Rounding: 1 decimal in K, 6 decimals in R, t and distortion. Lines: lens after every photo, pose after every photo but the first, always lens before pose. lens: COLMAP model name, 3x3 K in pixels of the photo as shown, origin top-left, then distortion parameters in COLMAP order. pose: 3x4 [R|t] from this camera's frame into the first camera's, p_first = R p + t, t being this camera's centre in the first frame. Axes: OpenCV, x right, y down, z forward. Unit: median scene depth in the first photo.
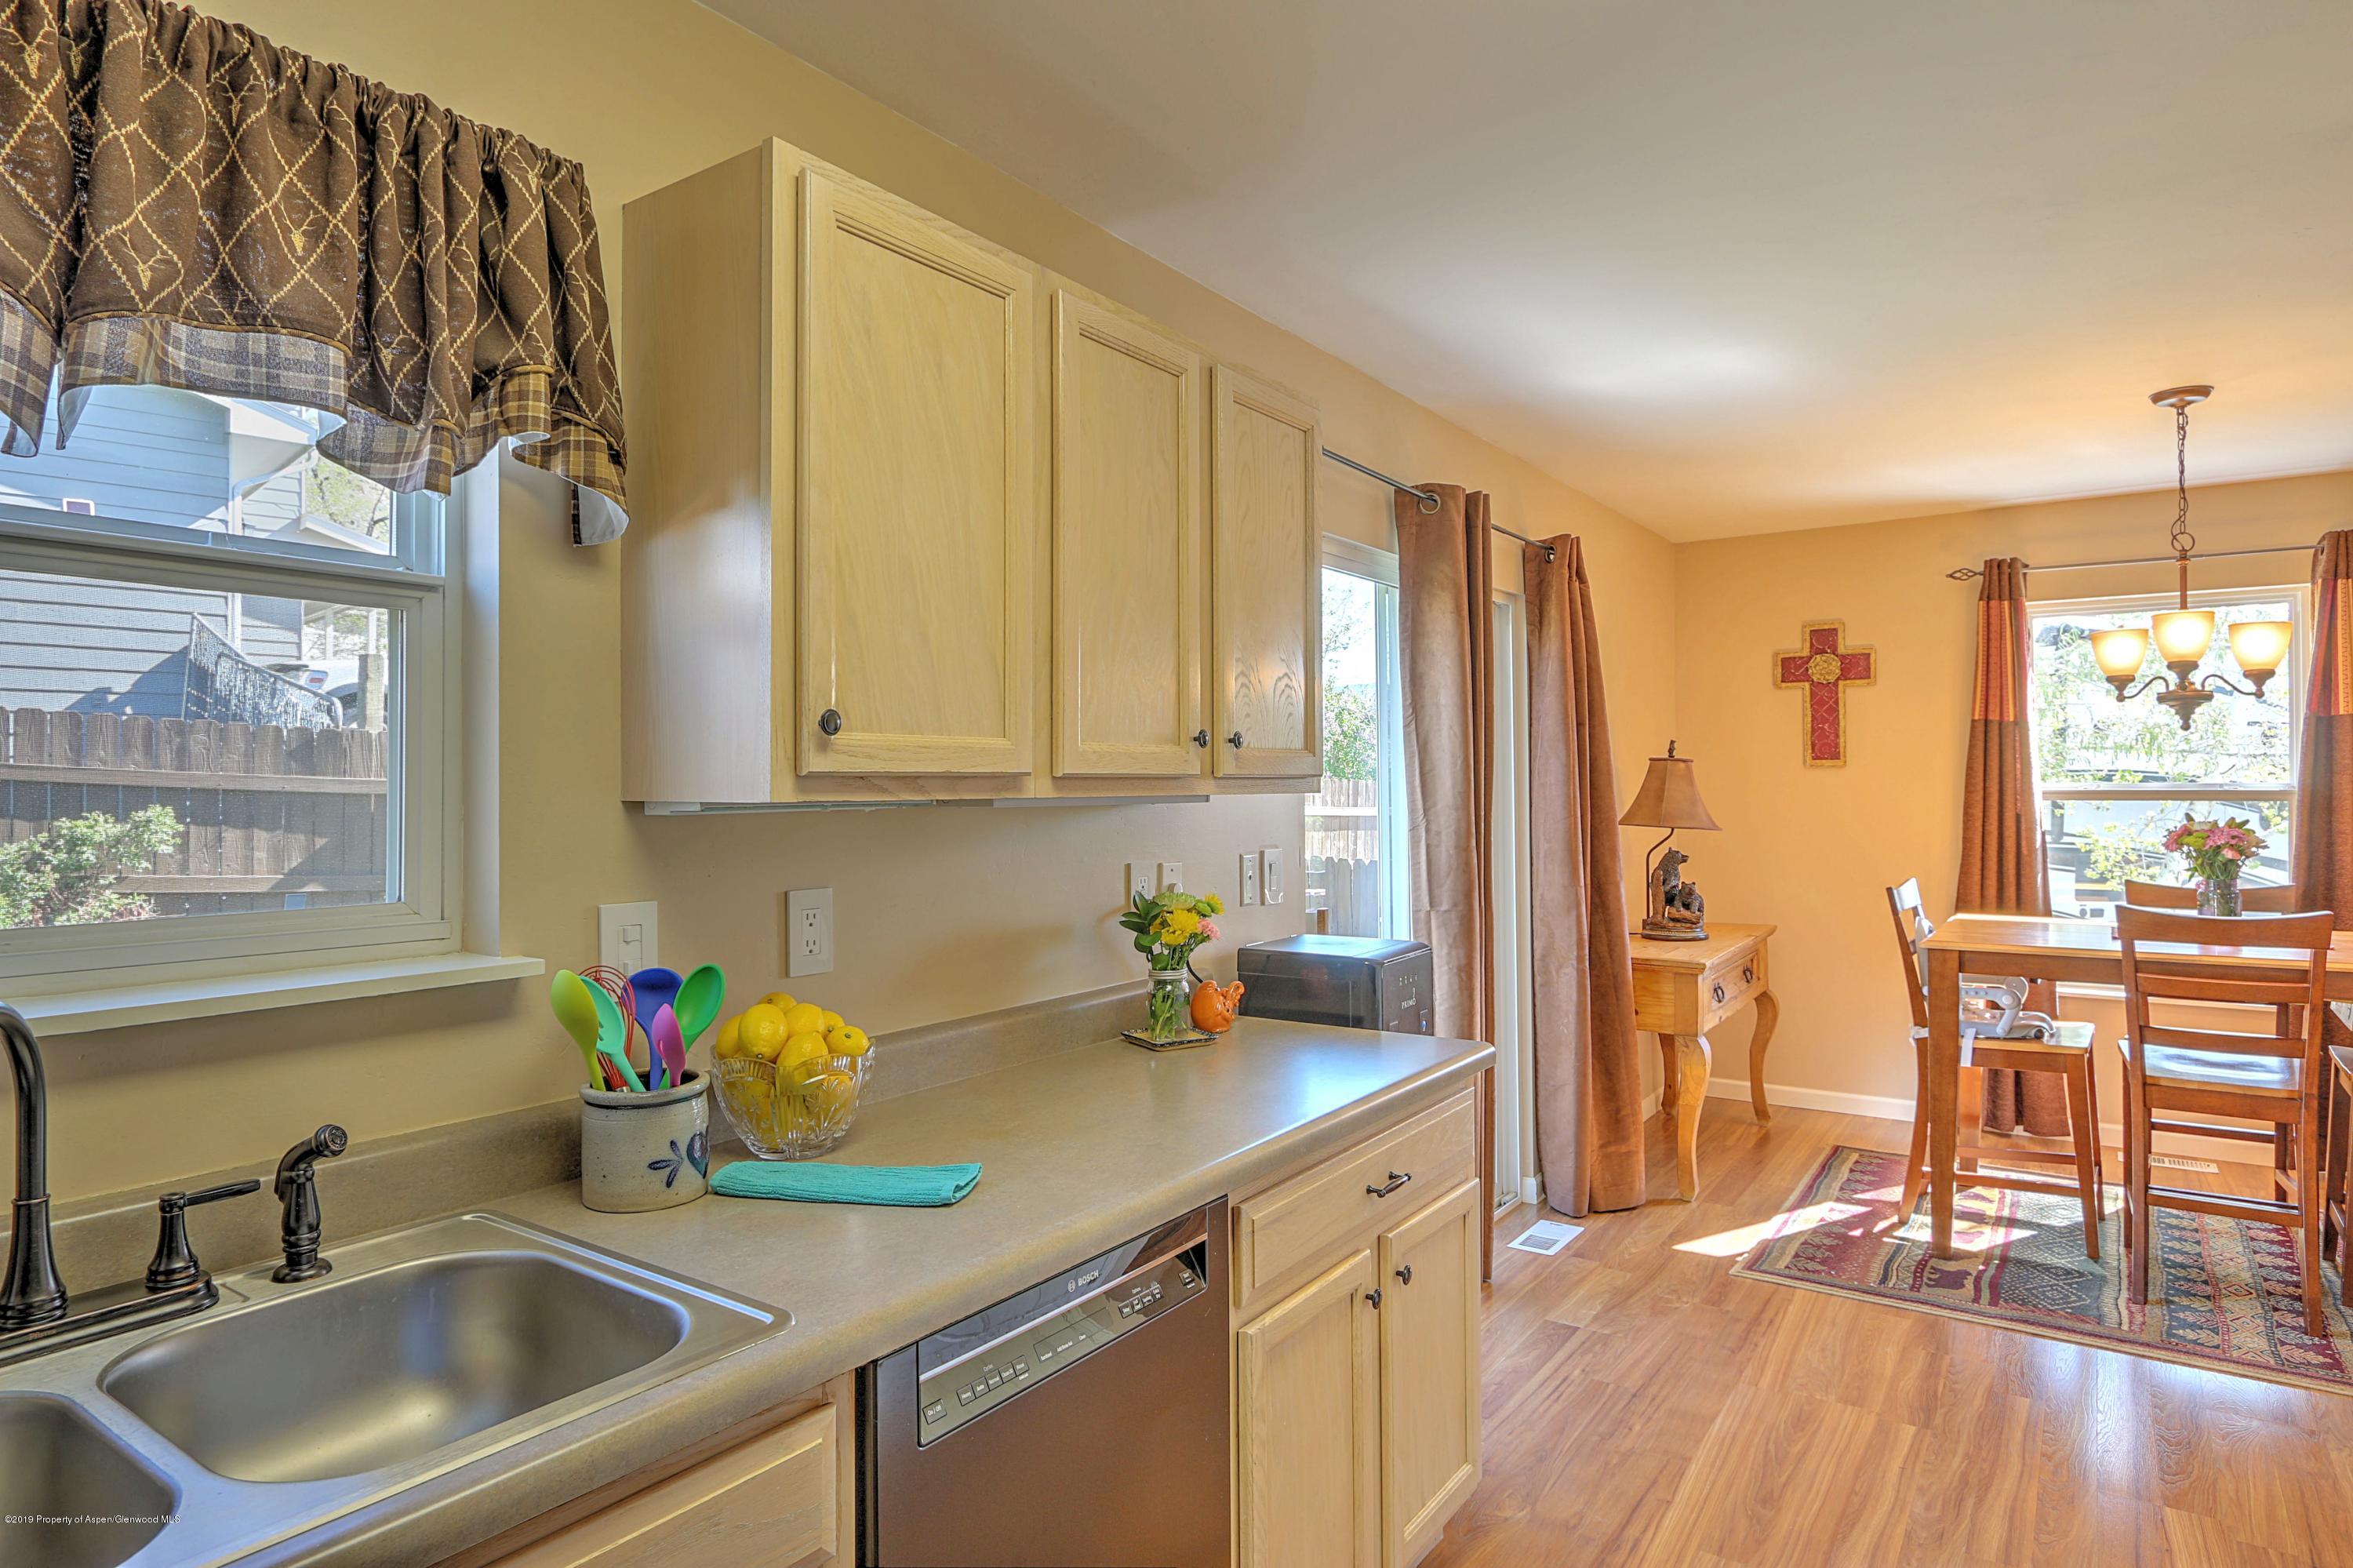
lens RADIAL K [[1341.5, 0, 1176.5], [0, 1341.5, 784.0], [0, 0, 1]] dist [-0.005168, 0.001259]
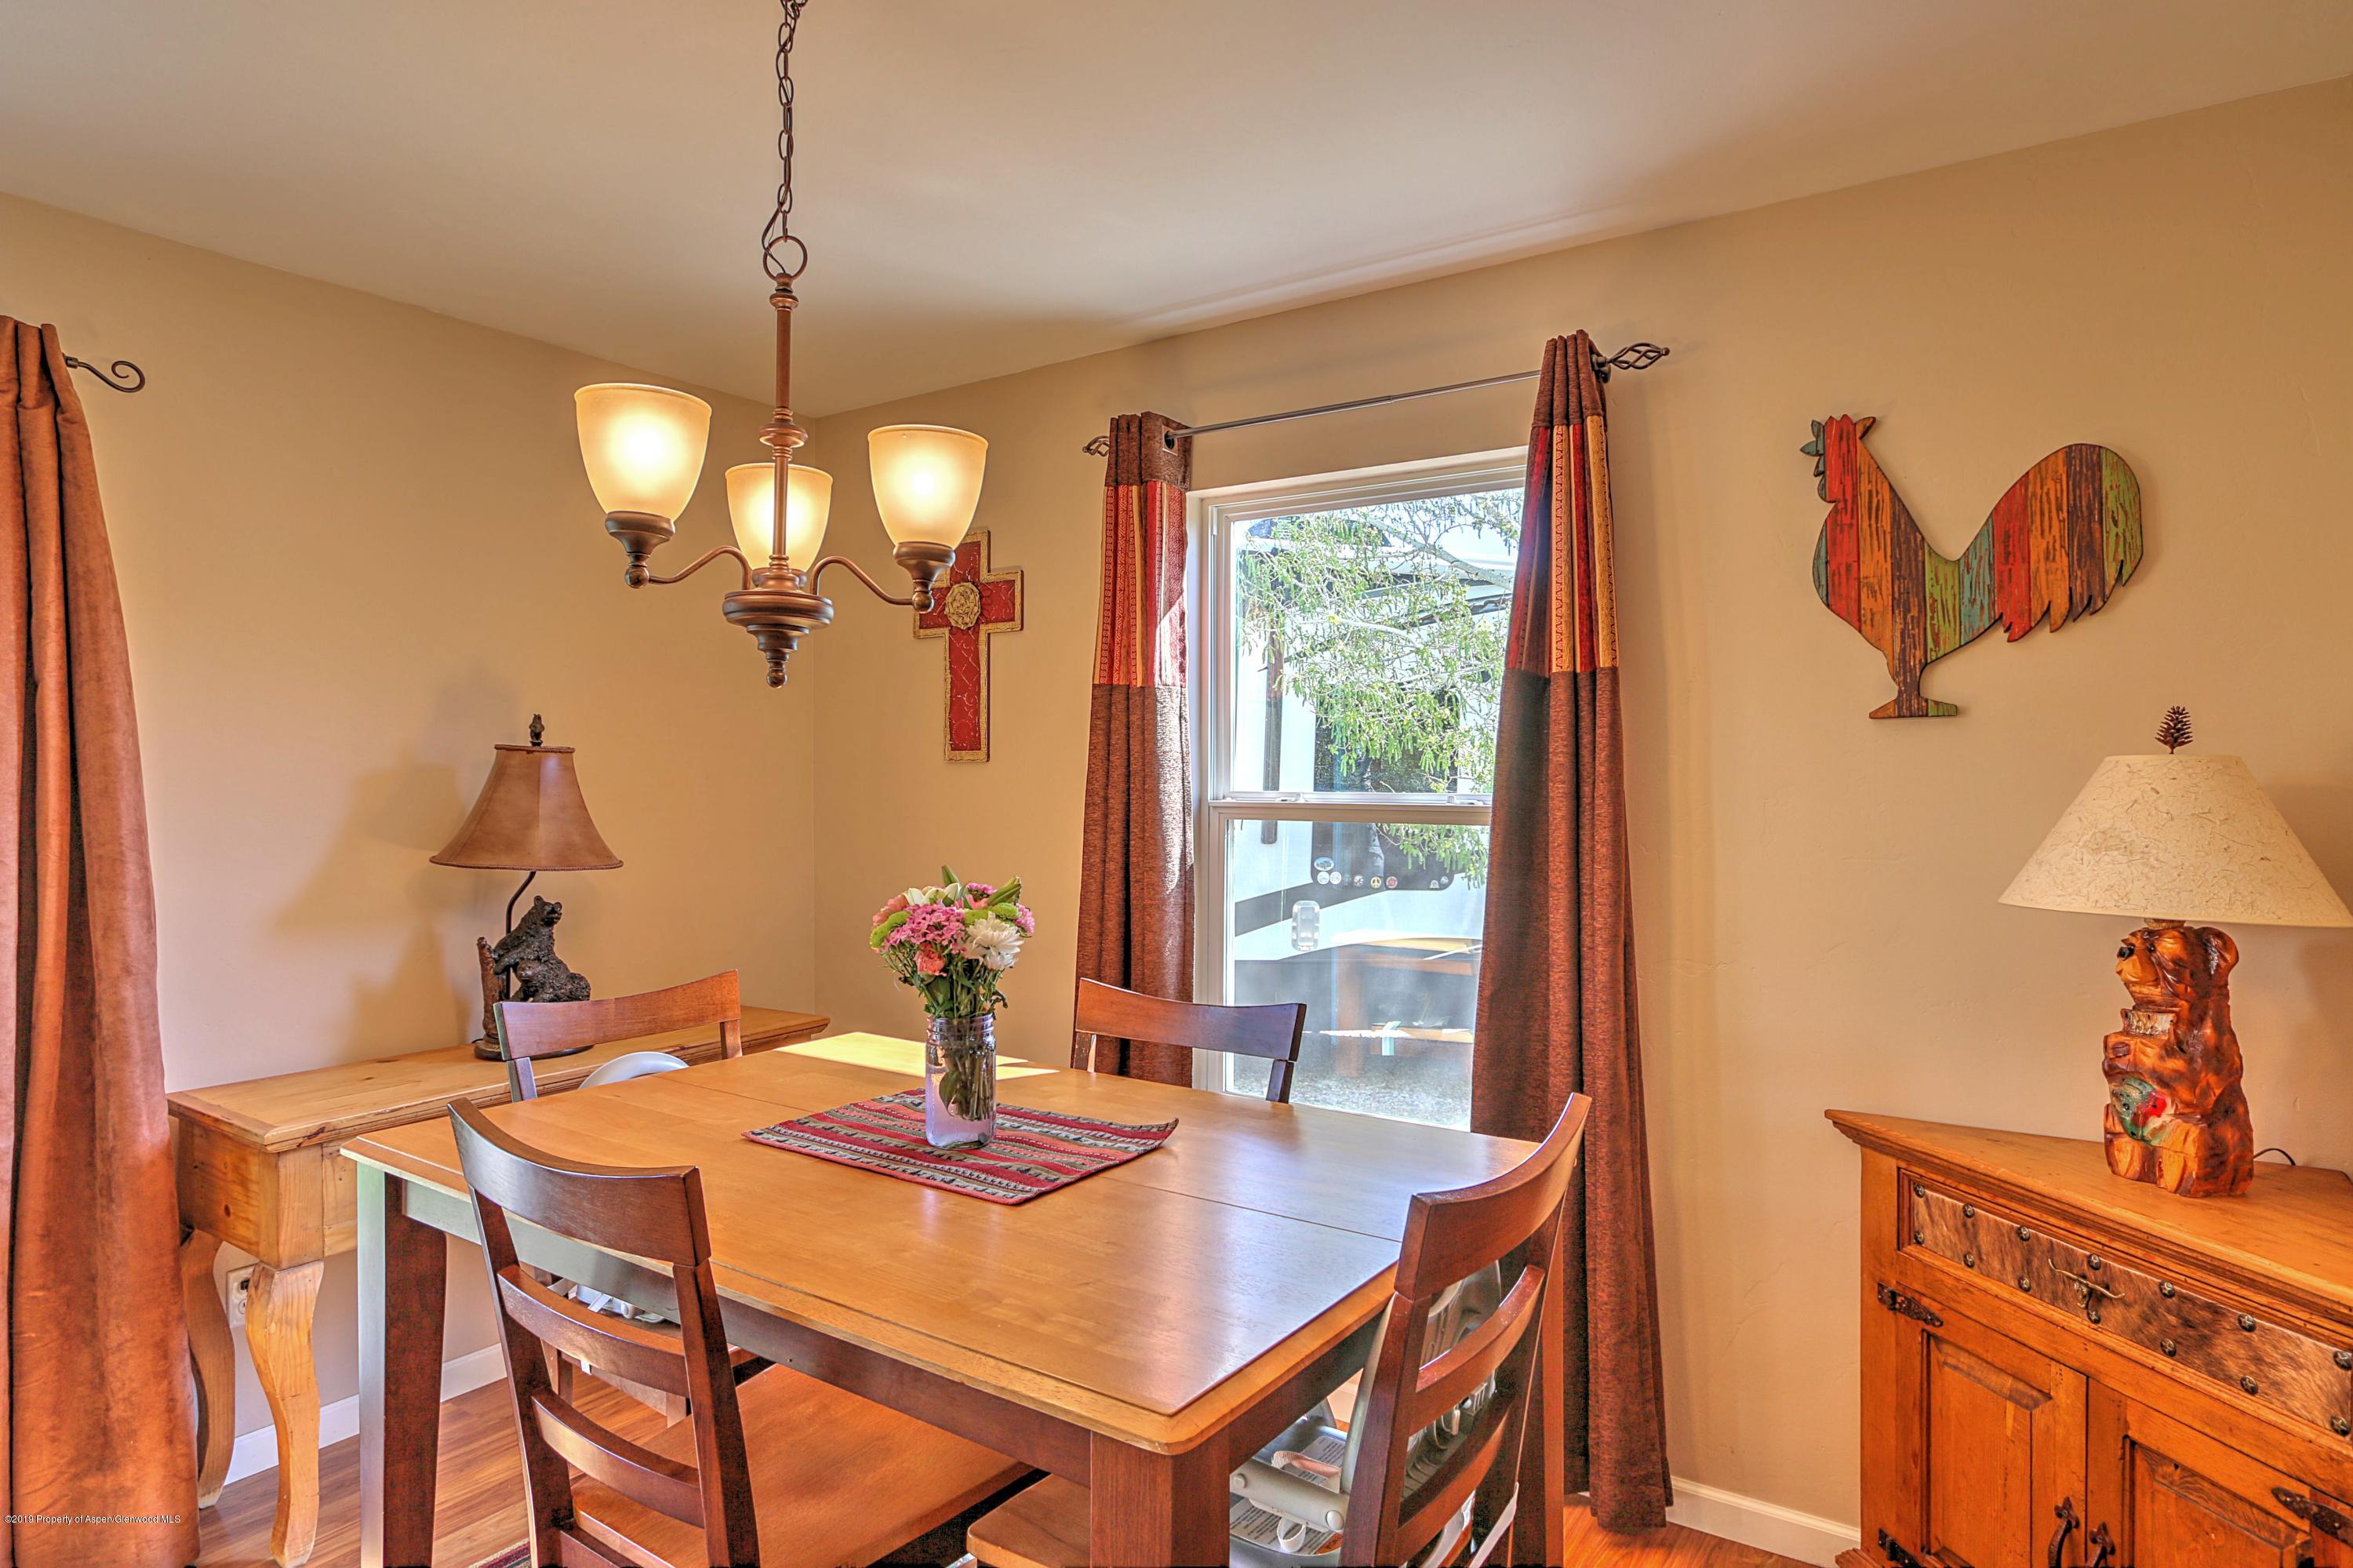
lens RADIAL K [[1341.5, 0, 1176.5], [0, 1341.5, 784.0], [0, 0, 1]] dist [-0.005168, 0.001259]
pose [[0.999922, 0.009436, 0.008222, 0.623989], [-0.009512, 0.999911, 0.009357, -0.009865], [-0.008133, -0.009434, 0.999922, 0.396077]]
